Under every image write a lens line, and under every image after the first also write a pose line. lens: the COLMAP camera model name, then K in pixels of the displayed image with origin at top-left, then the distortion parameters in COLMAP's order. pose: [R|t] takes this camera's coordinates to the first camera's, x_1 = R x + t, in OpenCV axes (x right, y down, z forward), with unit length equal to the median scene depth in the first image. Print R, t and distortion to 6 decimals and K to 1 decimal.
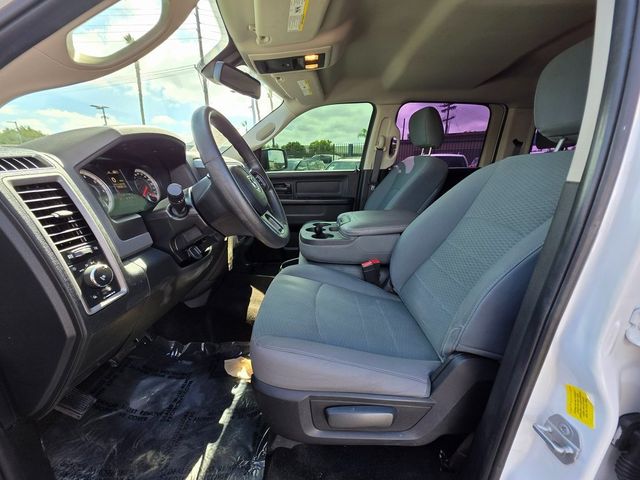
lens RADIAL K [[259.7, 0, 320.0], [0, 259.7, 240.0], [0, 0, 1]] dist [0.010184, 0.000095]
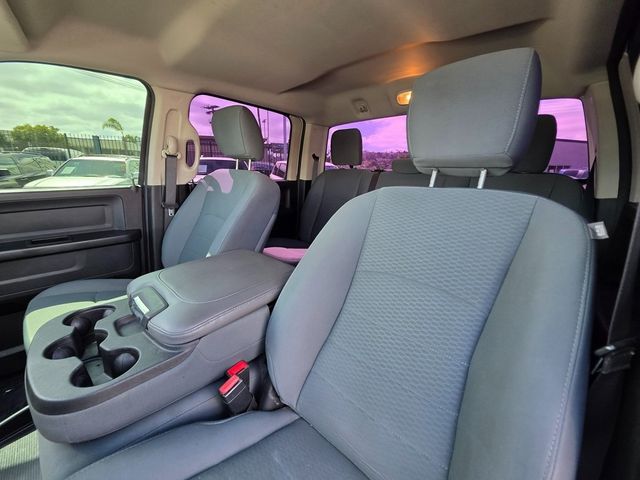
lens RADIAL K [[253.7, 0, 320.0], [0, 253.7, 240.0], [0, 0, 1]] dist [0.001158, 0.000005]
pose [[0.692382, -0.178722, 0.699046, -0.001062], [0.173613, 0.981639, 0.079013, -0.124096], [-0.700332, 0.066656, 0.710698, 0.287745]]
